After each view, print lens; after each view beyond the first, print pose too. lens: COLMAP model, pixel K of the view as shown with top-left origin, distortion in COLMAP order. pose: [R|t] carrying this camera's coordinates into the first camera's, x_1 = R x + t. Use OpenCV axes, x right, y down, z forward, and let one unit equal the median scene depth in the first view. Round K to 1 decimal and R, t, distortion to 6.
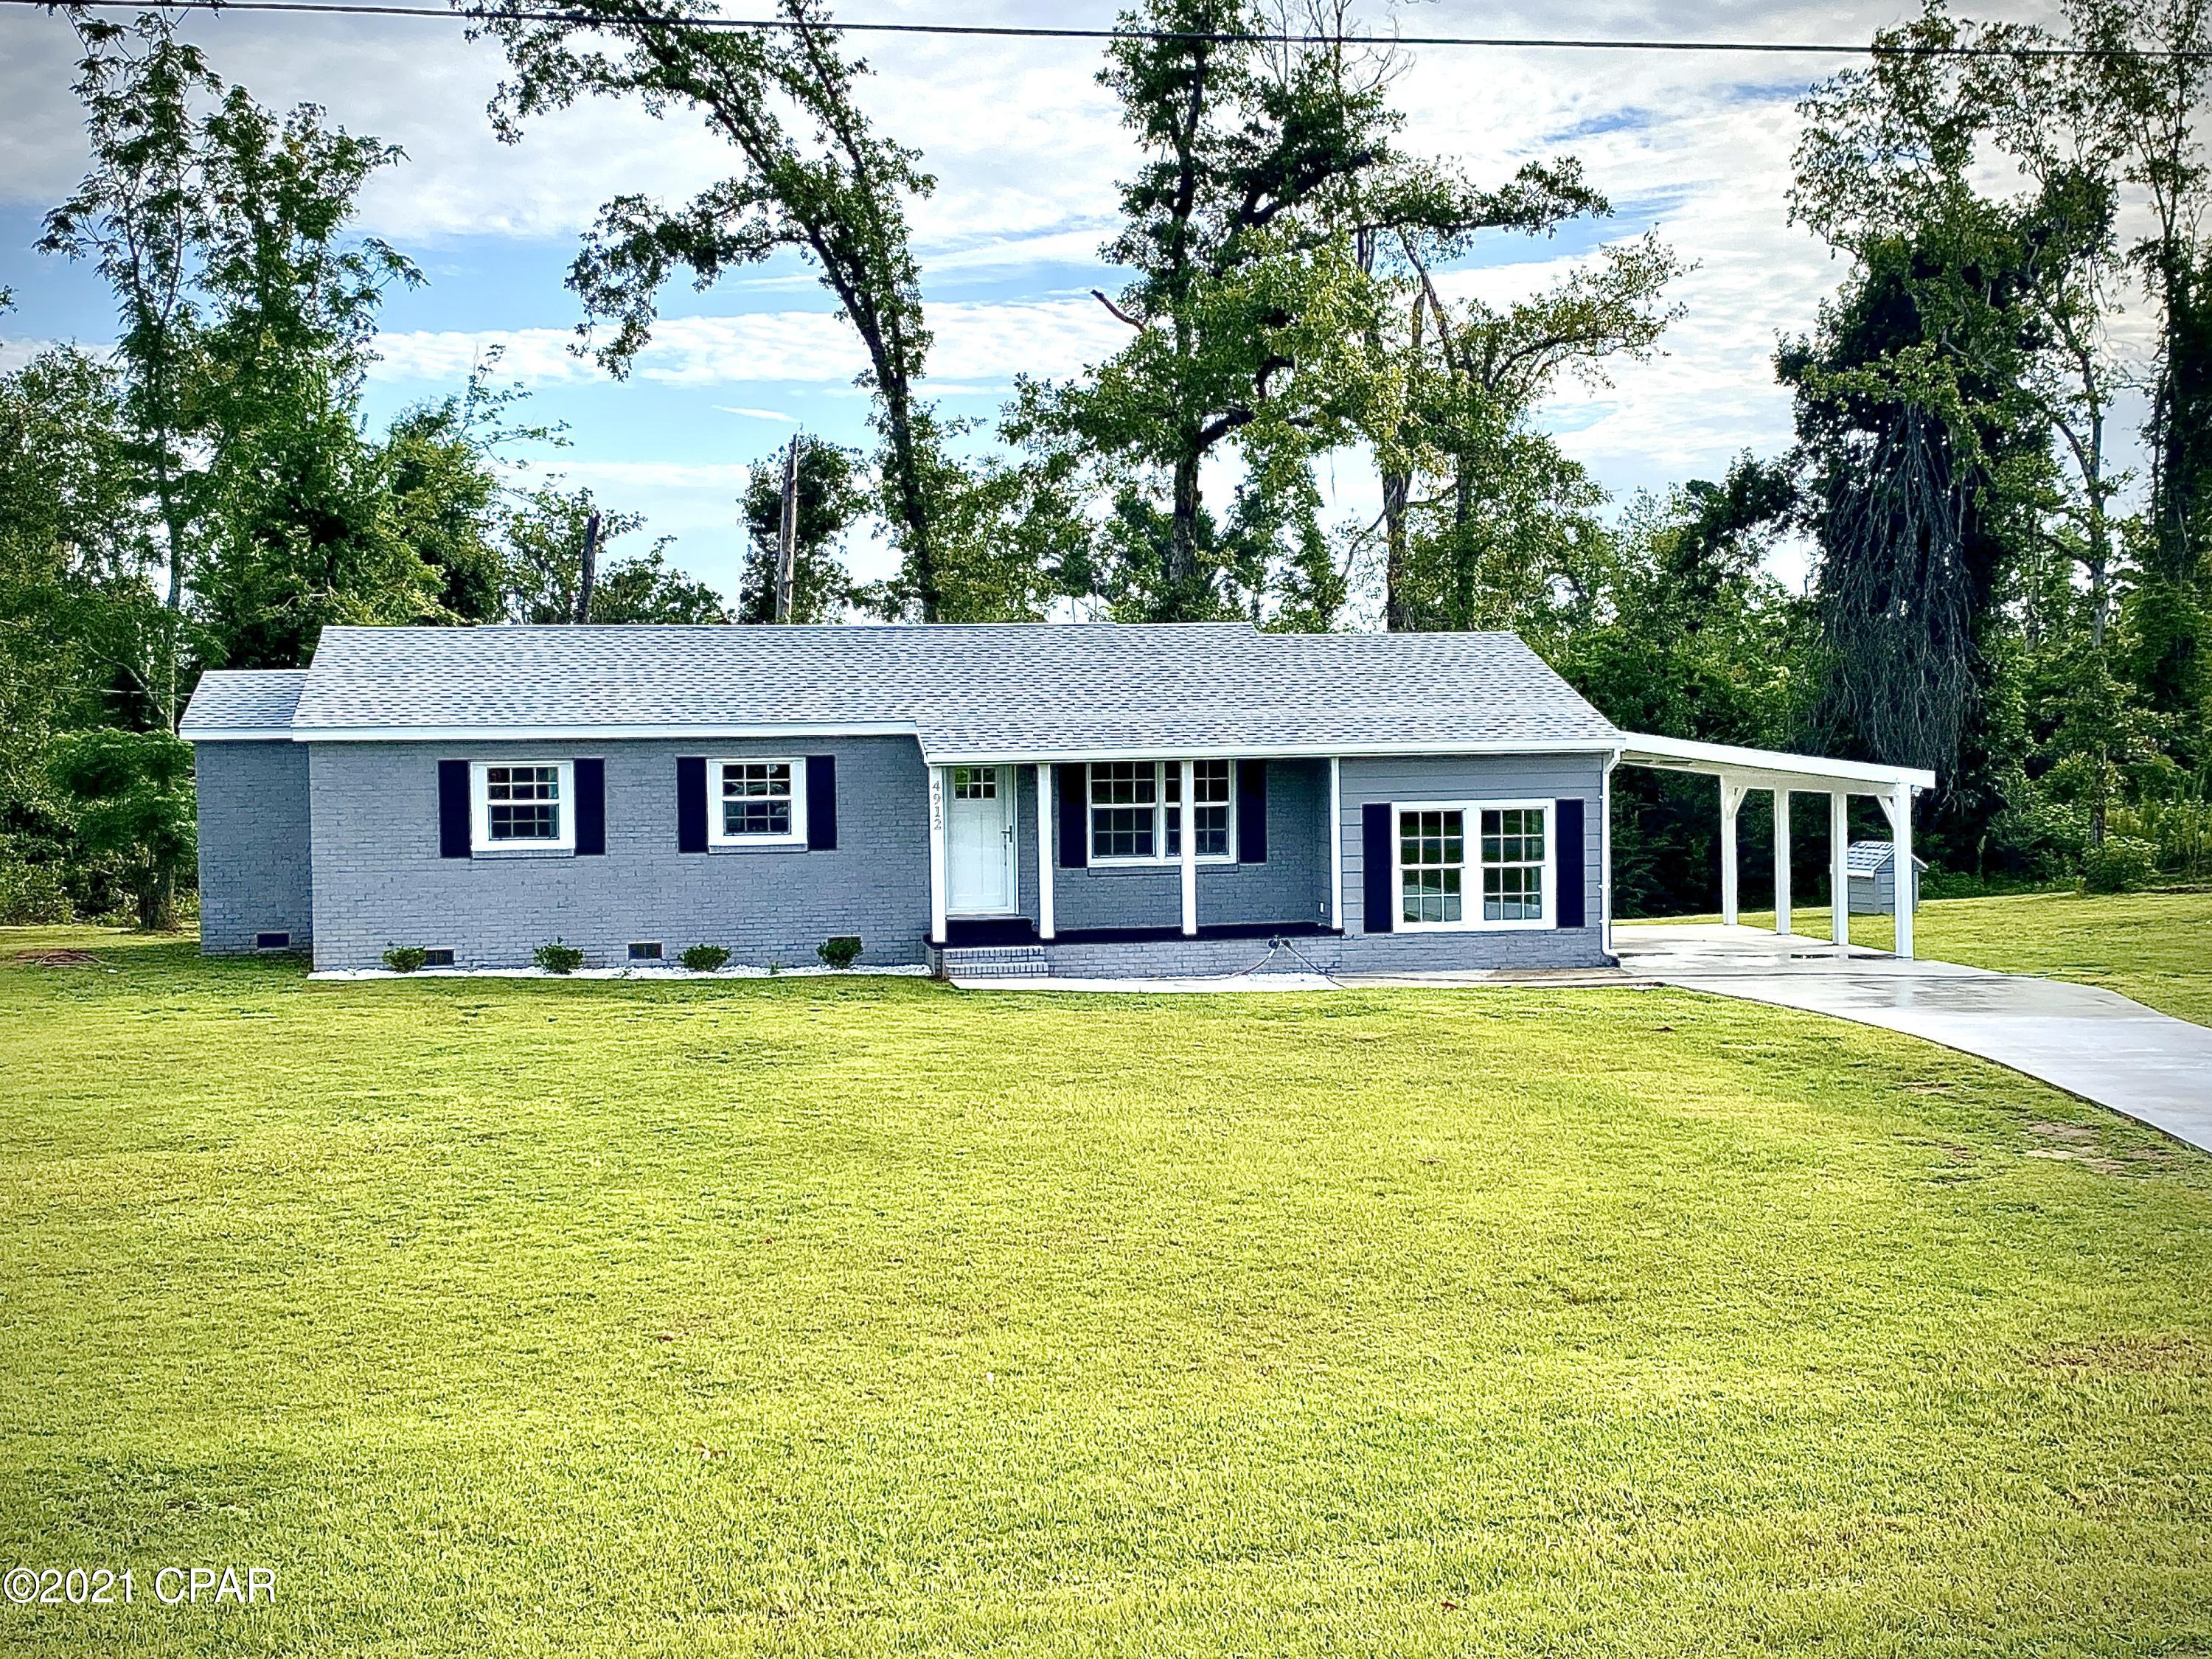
lens RADIAL K [[2743.0, 0, 1105.9], [0, 2743.0, 798.6], [0, 0, 1]] dist [0.252917, -0.967366]
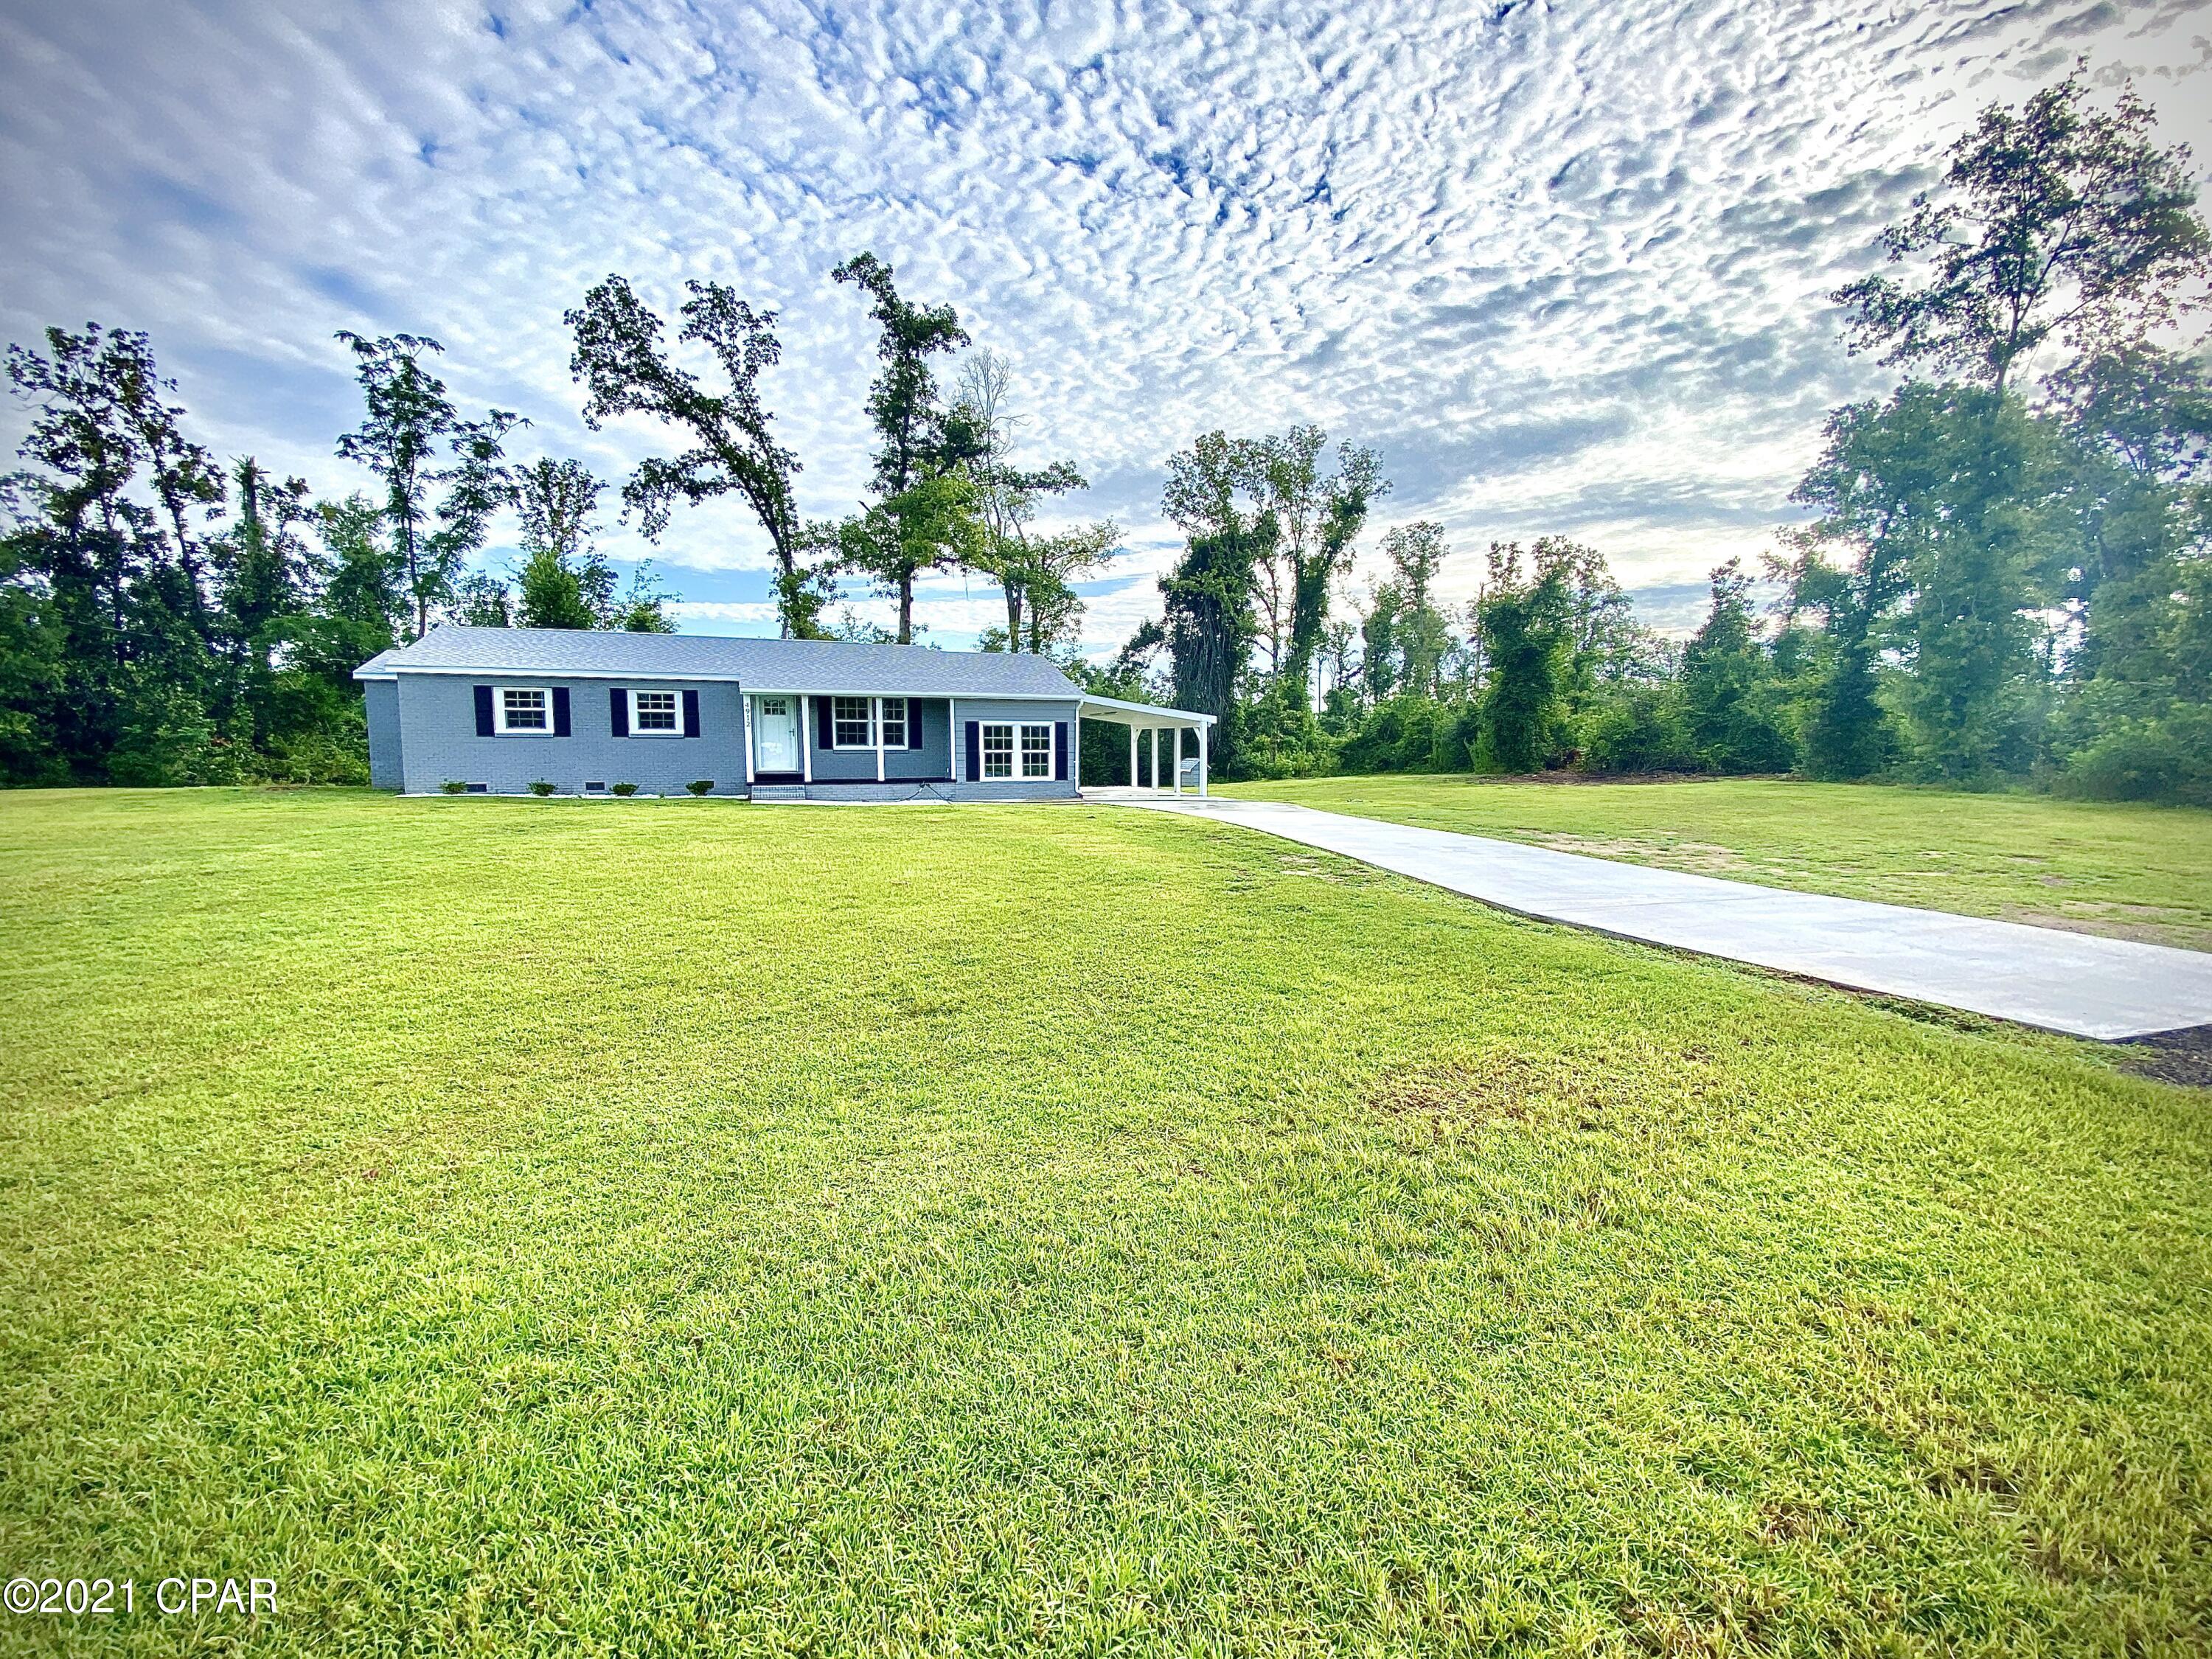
lens RADIAL K [[896.7, 0, 1102.9], [0, 896.7, 821.8], [0, 0, 1]] dist [0.035468, -0.028914]
pose [[0.985103, -0.001196, 0.171963, 0.064067], [-0.008756, 0.998330, 0.057099, 0.032067], [-0.171744, -0.057754, 0.983447, 0.235171]]
